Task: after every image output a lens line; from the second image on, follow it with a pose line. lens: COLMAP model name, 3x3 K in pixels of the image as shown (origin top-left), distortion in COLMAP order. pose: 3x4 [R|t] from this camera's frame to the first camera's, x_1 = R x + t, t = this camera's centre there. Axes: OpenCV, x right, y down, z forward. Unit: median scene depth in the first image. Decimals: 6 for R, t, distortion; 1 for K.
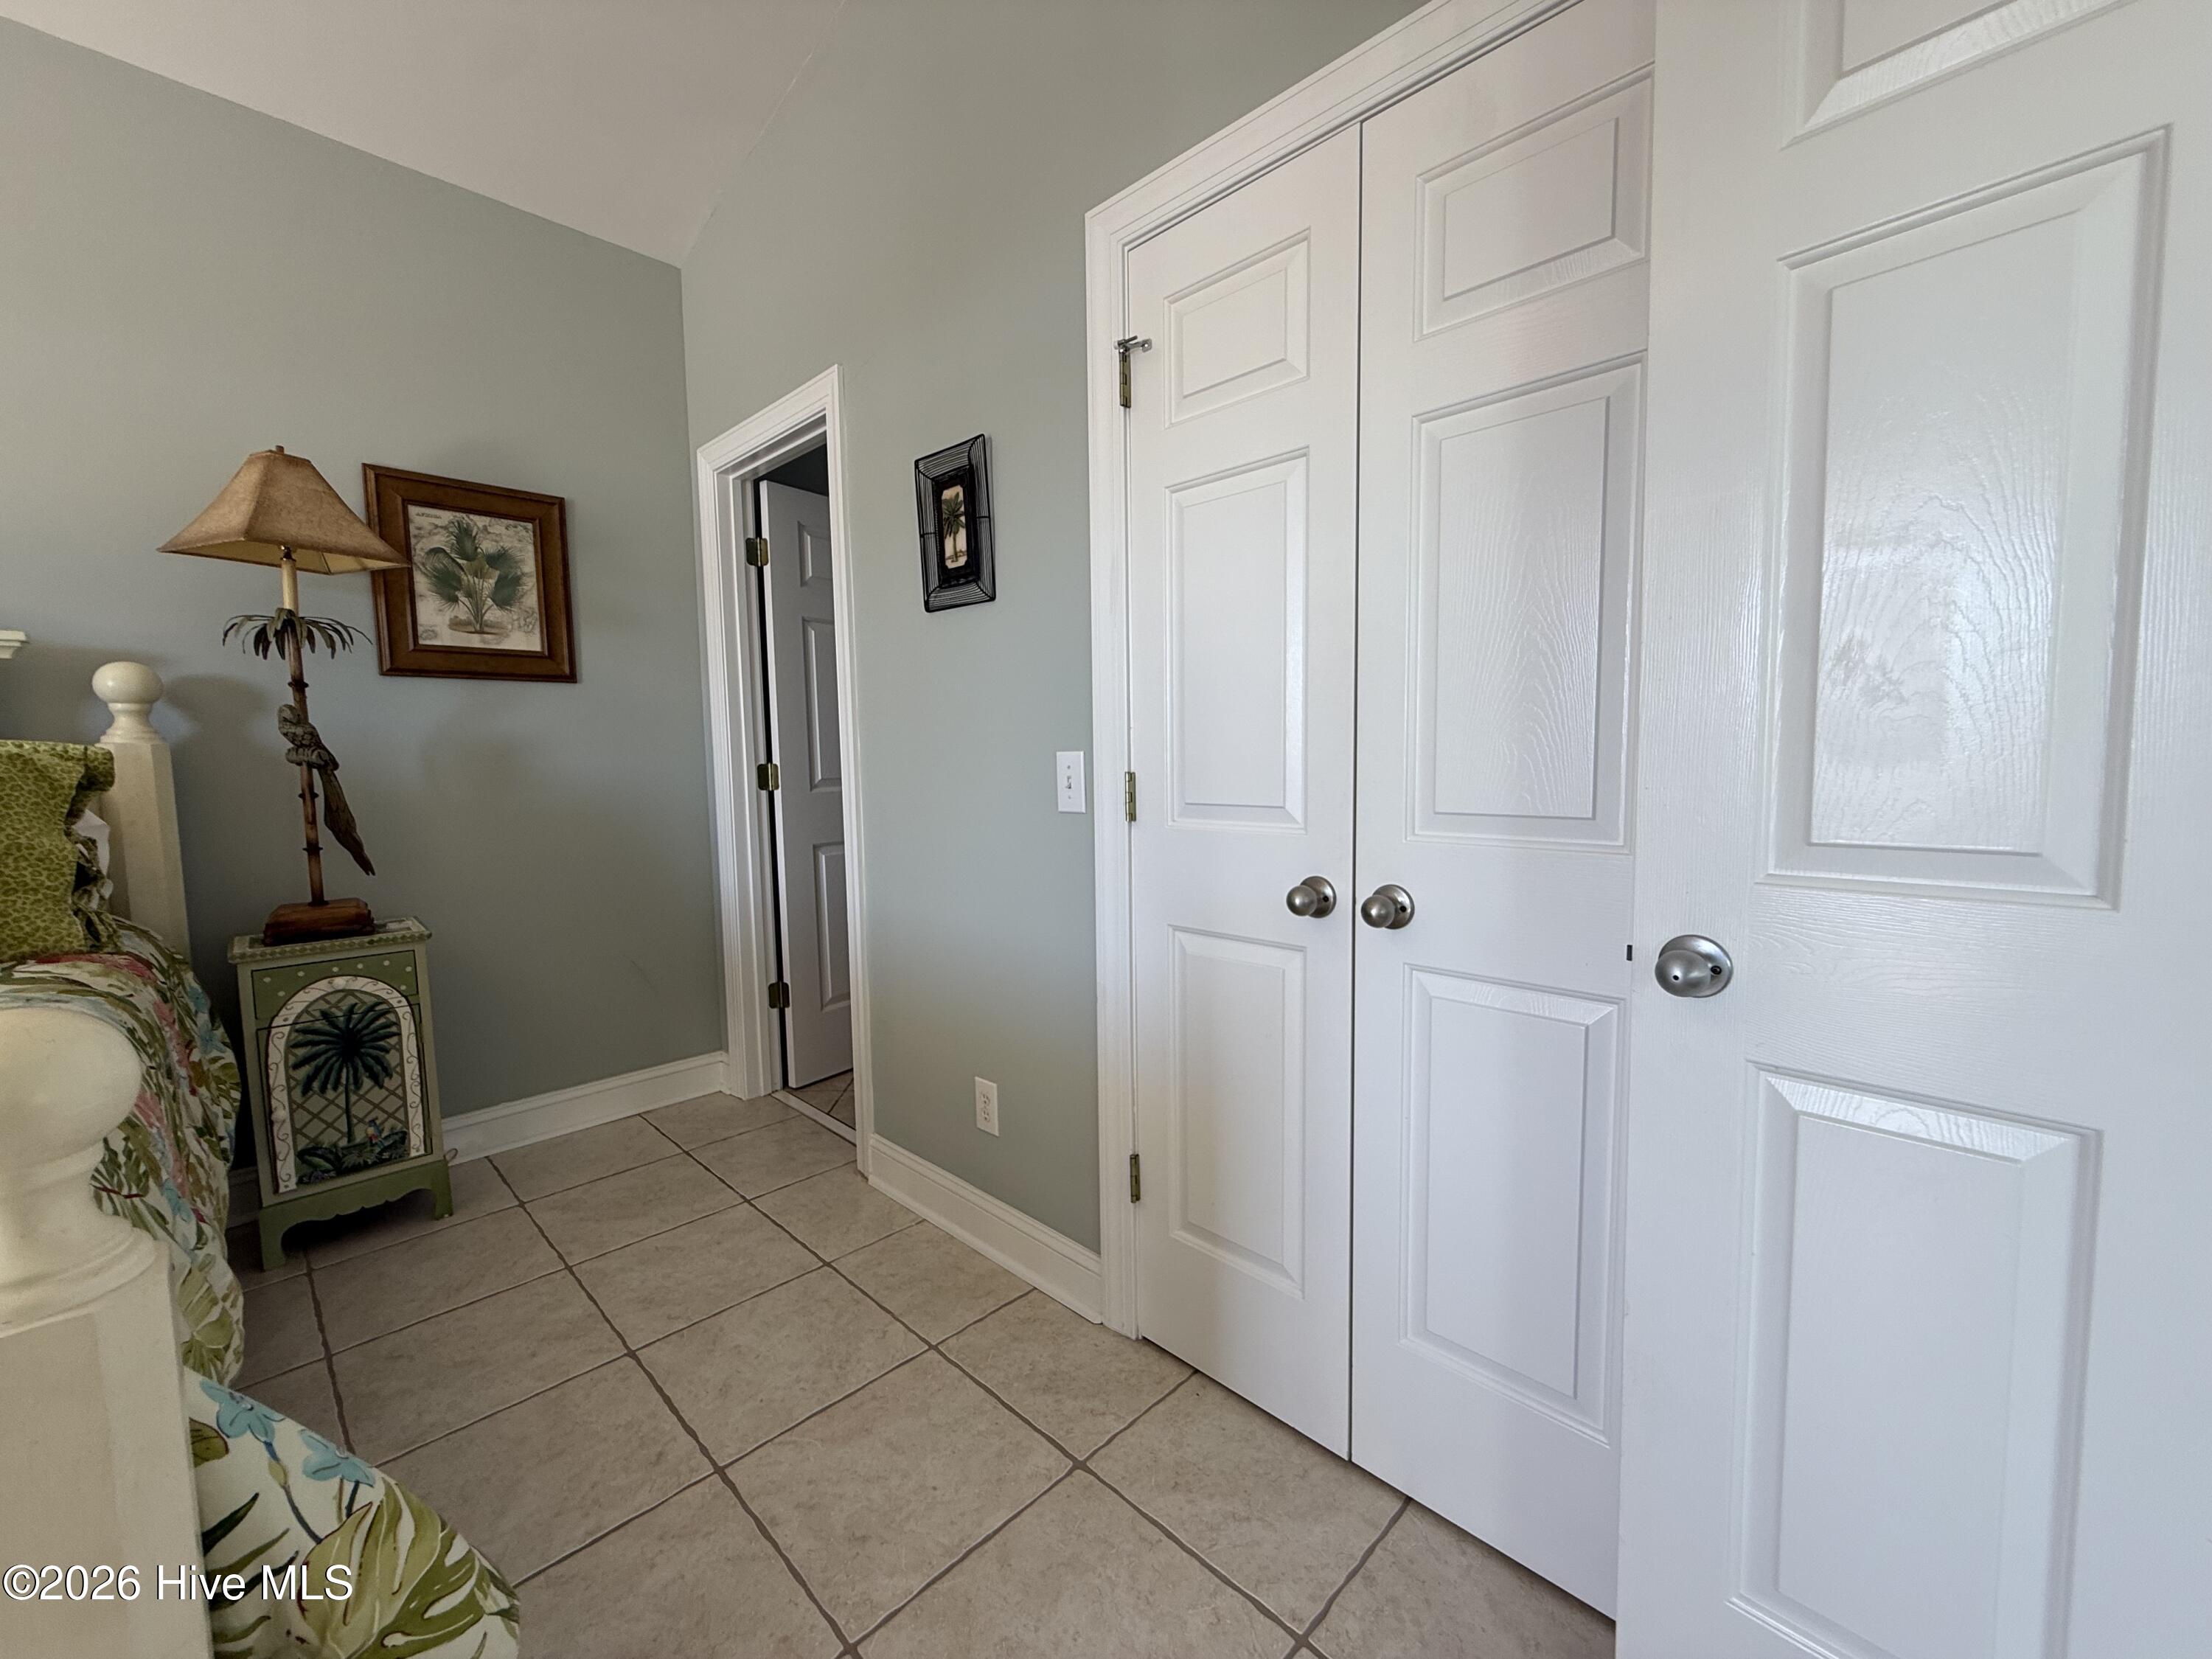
lens RADIAL K [[885.3, 0, 1107.2], [0, 885.3, 827.5], [0, 0, 1]] dist [-0.001238, 0.000406]
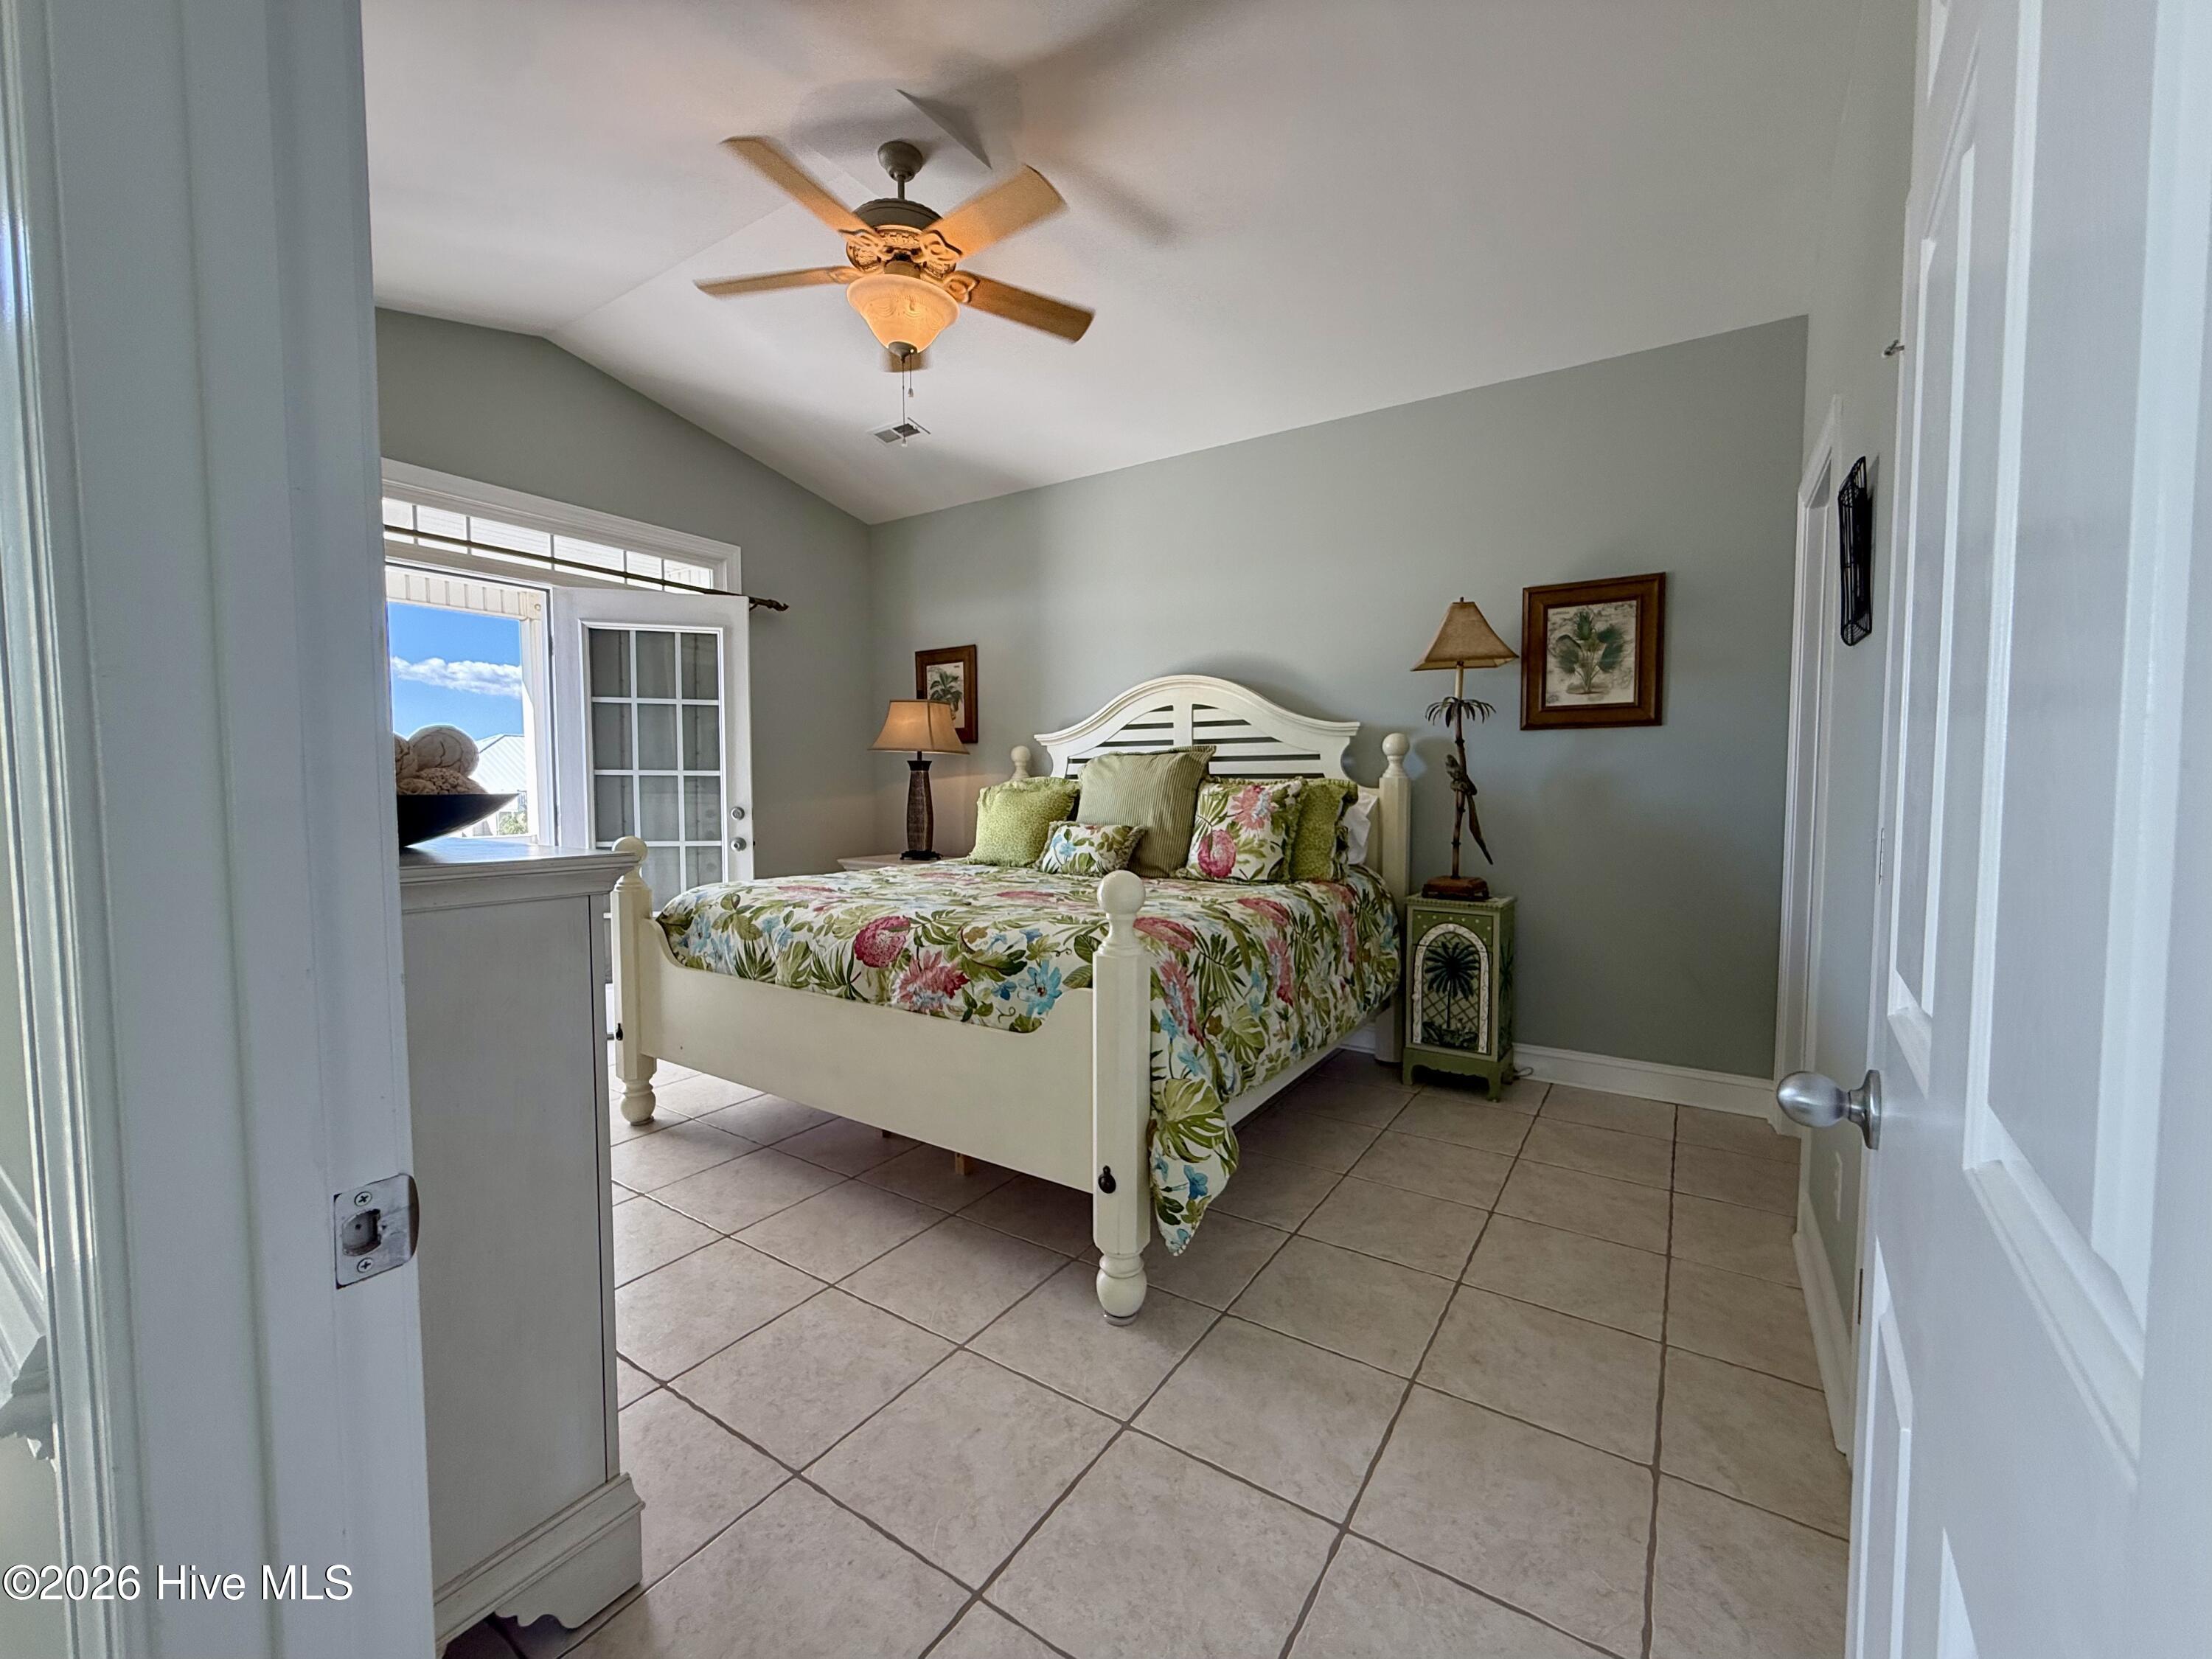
lens RADIAL K [[885.3, 0, 1108.6], [0, 885.3, 830.9], [0, 0, 1]] dist [-0.001238, 0.000406]
pose [[0.191728, 0.068281, -0.979070, 0.548844], [-0.080443, 0.995314, 0.053660, -0.033141], [0.978146, 0.068472, 0.196323, 0.061162]]
